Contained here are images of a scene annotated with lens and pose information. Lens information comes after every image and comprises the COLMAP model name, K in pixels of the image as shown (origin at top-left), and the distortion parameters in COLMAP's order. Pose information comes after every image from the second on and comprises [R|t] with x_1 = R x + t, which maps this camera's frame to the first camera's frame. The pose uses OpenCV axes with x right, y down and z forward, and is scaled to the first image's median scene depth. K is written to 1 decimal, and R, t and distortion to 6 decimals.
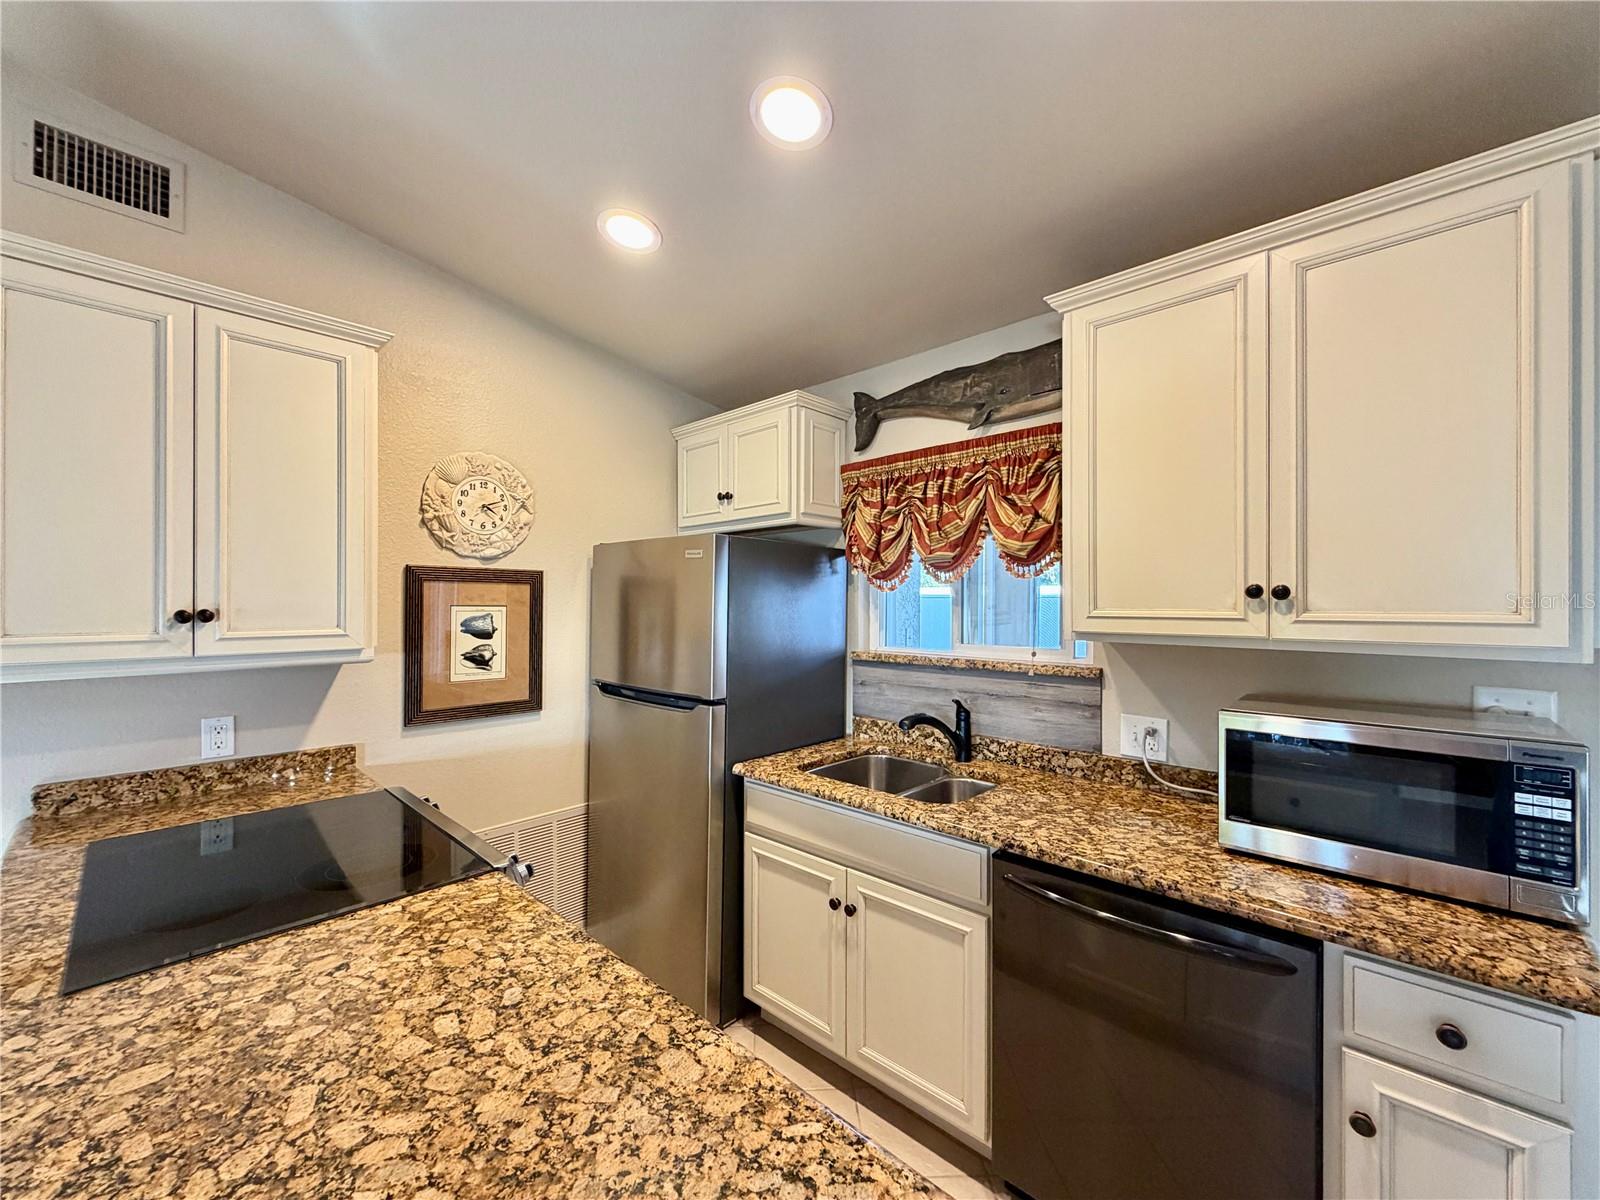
lens RADIAL K [[638.2, 0, 797.0], [0, 638.2, 602.6], [0, 0, 1]] dist [-0.000027, -0.000160]
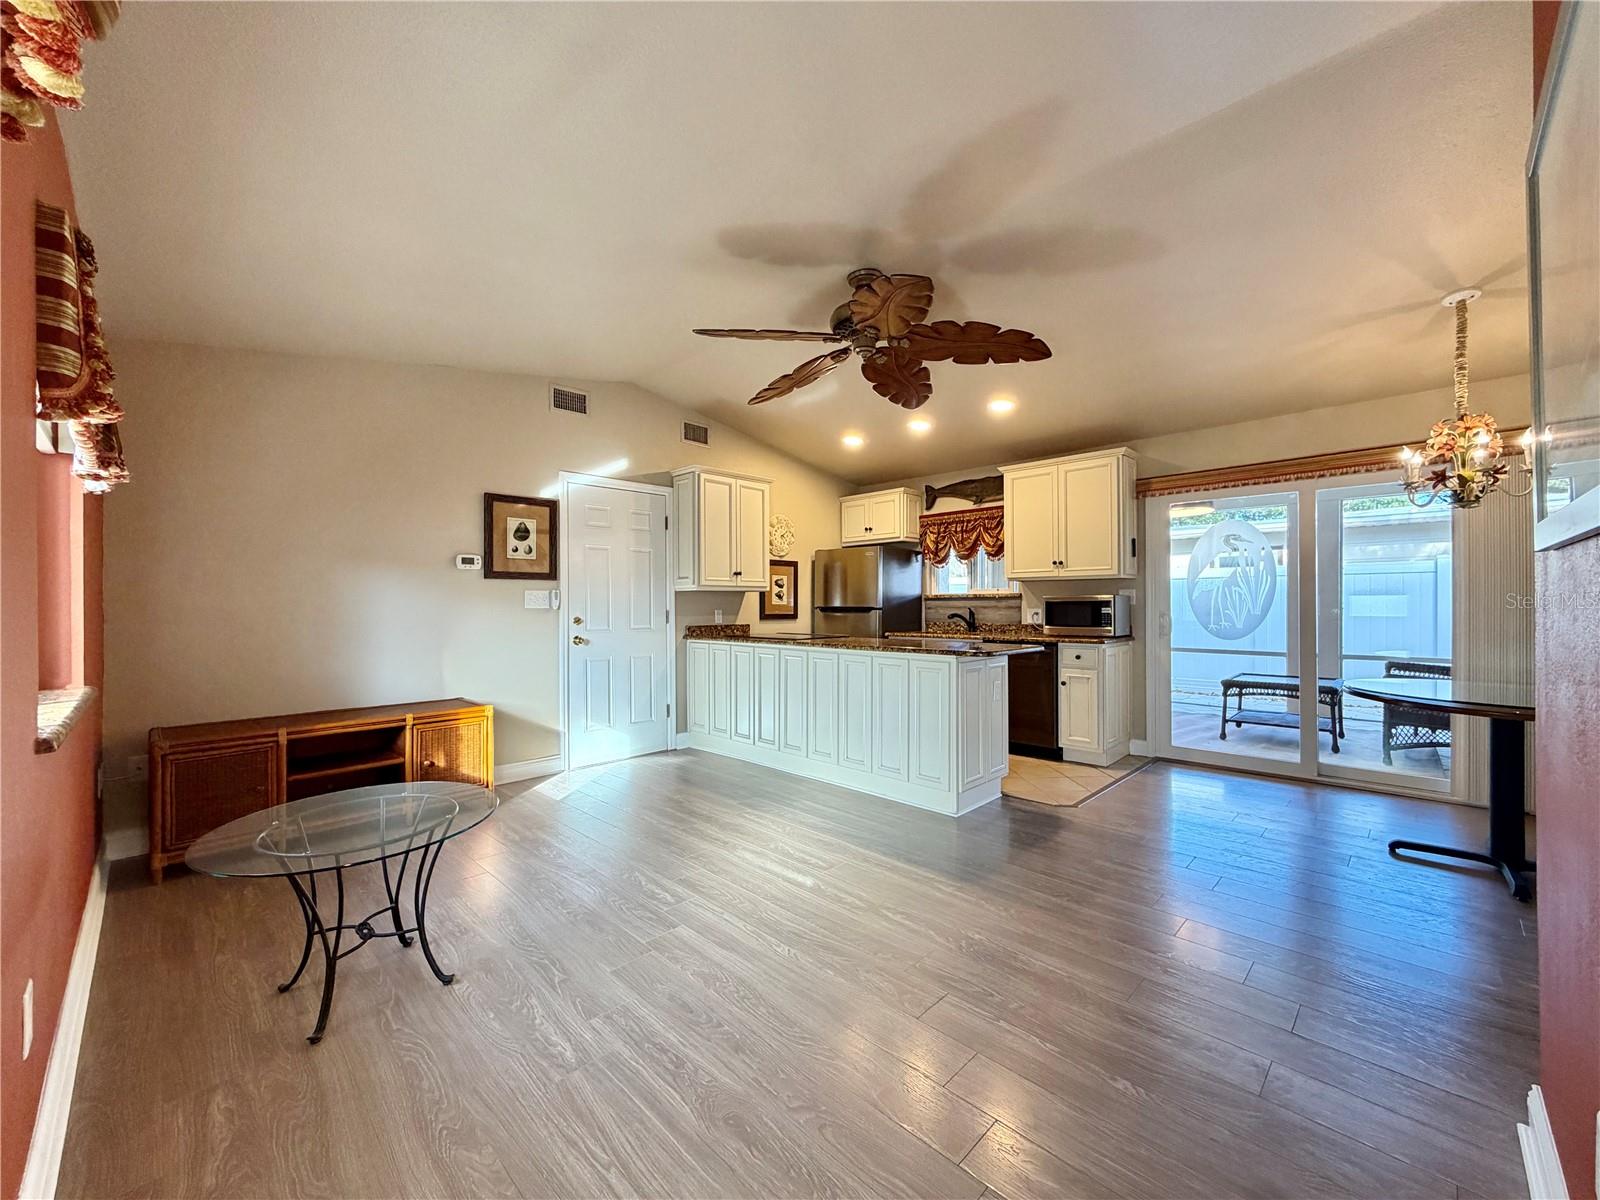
lens RADIAL K [[636.9, 0, 796.9], [0, 636.9, 602.9], [0, 0, 1]] dist [0.000878, -0.000353]
pose [[0.999756, -0.006099, -0.021219, -0.391536], [0.006049, 0.999979, -0.002423, 0.127943], [0.021233, 0.002294, 0.999772, -1.588211]]
